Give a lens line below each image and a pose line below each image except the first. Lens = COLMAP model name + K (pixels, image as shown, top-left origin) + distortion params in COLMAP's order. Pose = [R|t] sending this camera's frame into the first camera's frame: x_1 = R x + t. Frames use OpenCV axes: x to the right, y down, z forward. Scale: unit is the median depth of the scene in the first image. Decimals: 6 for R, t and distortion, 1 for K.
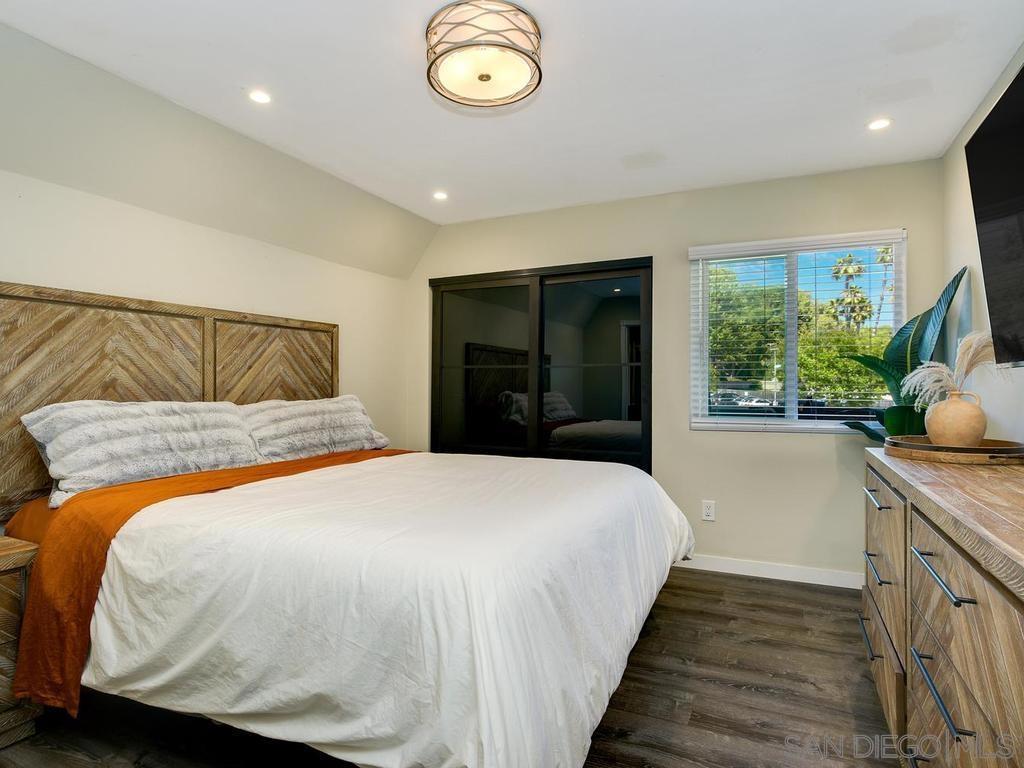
lens RADIAL K [[574.8, 0, 514.5], [0, 574.8, 384.0], [0, 0, 1]] dist [-0.018878, -0.000366]
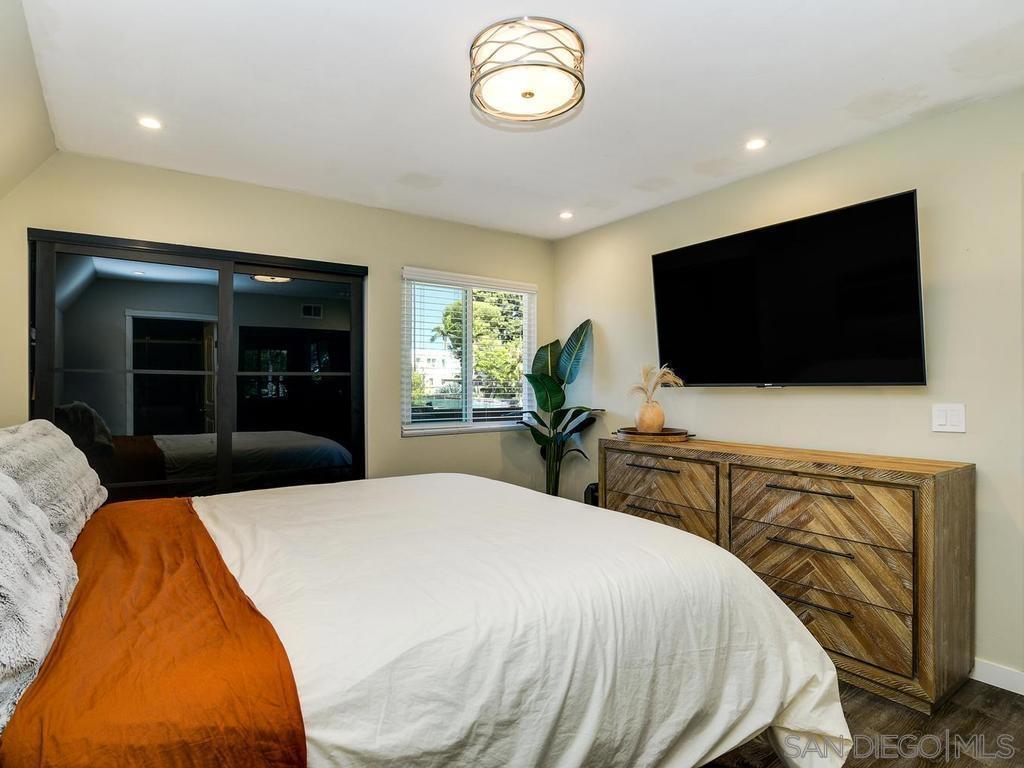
lens RADIAL K [[574.8, 0, 514.5], [0, 574.8, 384.0], [0, 0, 1]] dist [-0.018878, -0.000366]
pose [[0.492621, 0.006478, 0.870220, -0.554476], [-0.004575, 0.999978, -0.004855, -0.015331], [-0.870232, -0.001590, 0.492640, 0.312902]]
